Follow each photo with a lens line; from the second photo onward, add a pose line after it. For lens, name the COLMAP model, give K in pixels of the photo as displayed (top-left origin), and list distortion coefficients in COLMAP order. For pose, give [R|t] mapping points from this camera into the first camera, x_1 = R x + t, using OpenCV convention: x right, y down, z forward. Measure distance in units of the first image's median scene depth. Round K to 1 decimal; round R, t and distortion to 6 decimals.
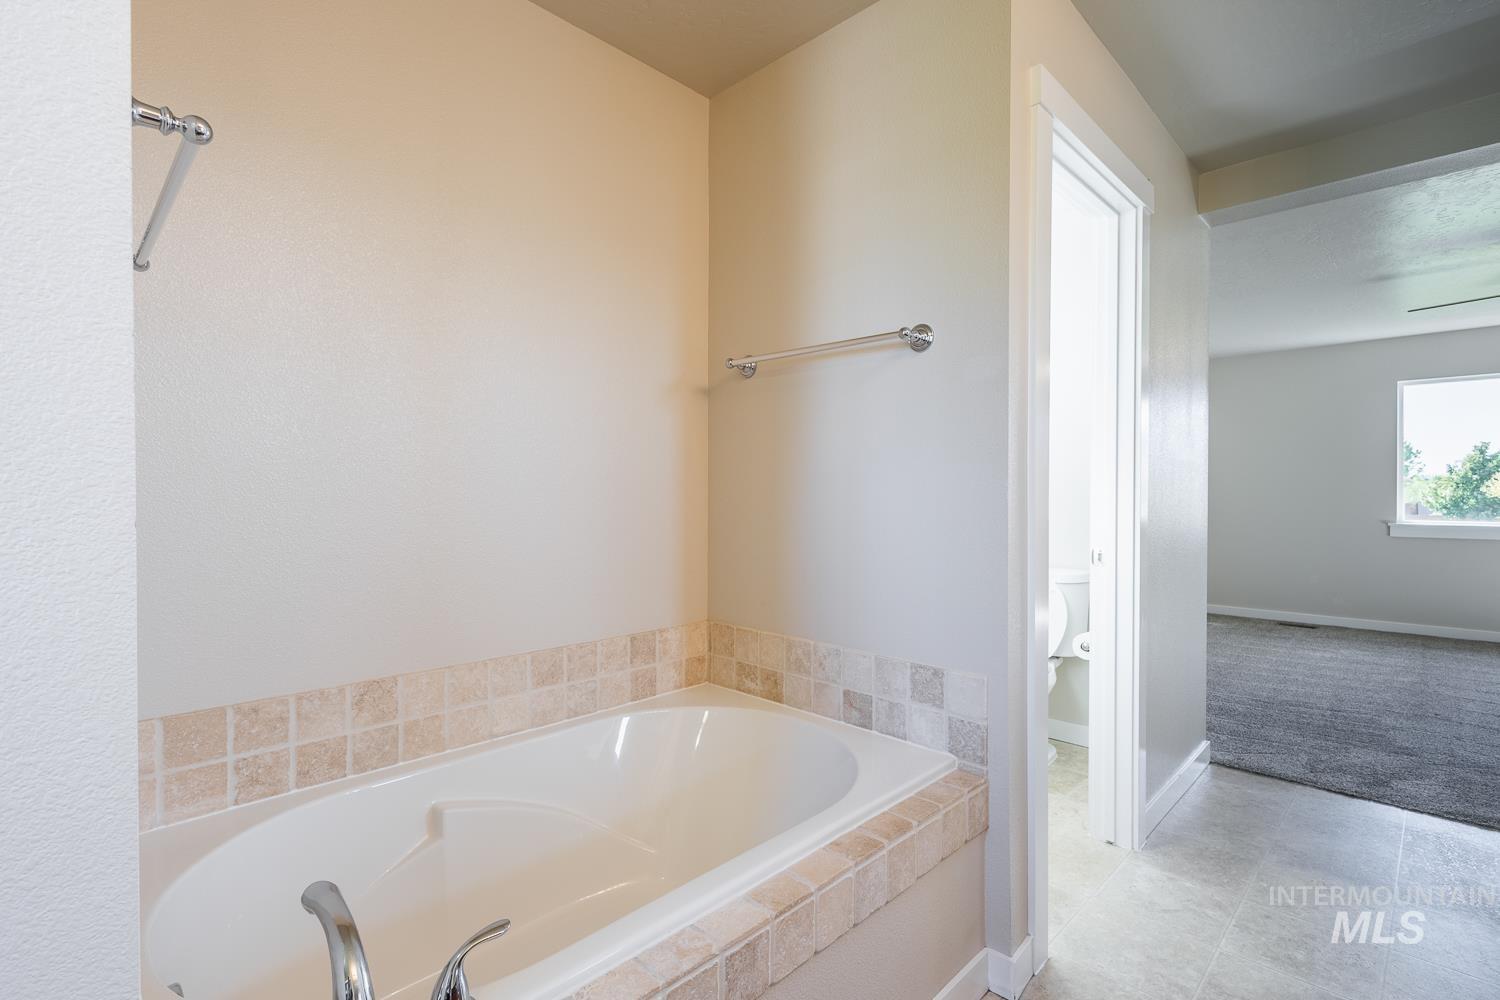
lens RADIAL K [[697.4, 0, 747.9], [0, 697.4, 495.8], [0, 0, 1]] dist [0.004113, -0.000649]
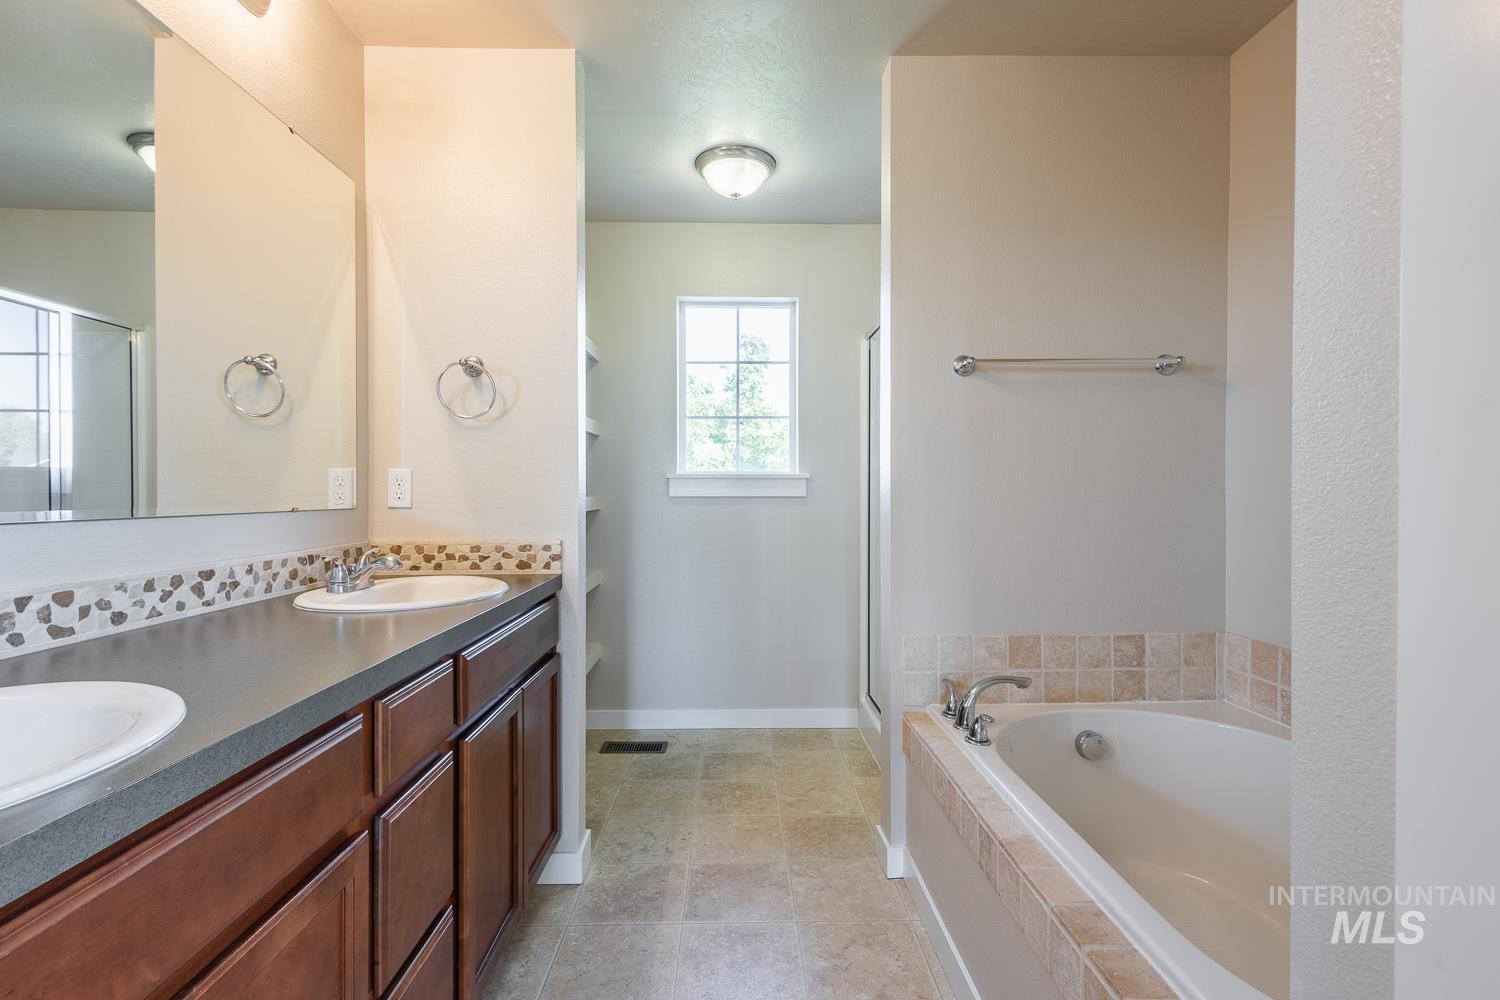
lens RADIAL K [[697.4, 0, 747.9], [0, 697.4, 495.8], [0, 0, 1]] dist [0.004113, -0.000649]
pose [[-0.695659, 0.004896, -0.718356, 0.633775], [-0.000638, 0.999972, 0.007433, -0.001812], [0.718372, 0.005630, -0.695636, 0.801183]]
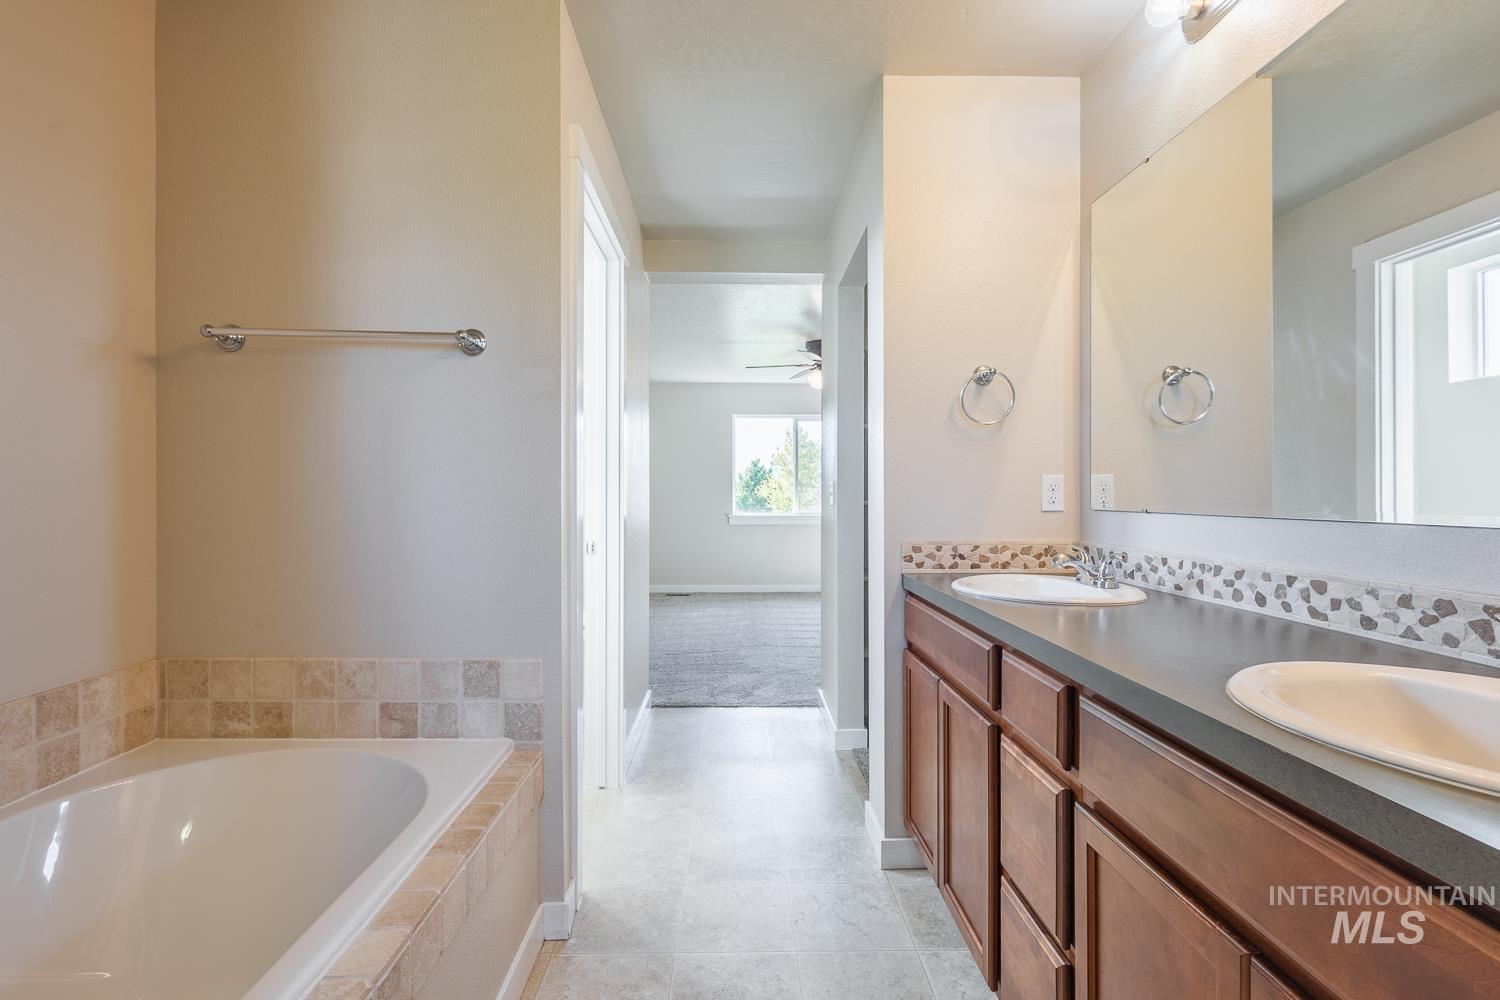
lens RADIAL K [[697.4, 0, 747.9], [0, 697.4, 495.8], [0, 0, 1]] dist [0.004113, -0.000649]
pose [[0.696367, -0.000978, 0.717685, -0.175736], [0.001168, 0.999999, 0.000229, -0.000250], [-0.717685, 0.000678, 0.696368, -0.005776]]
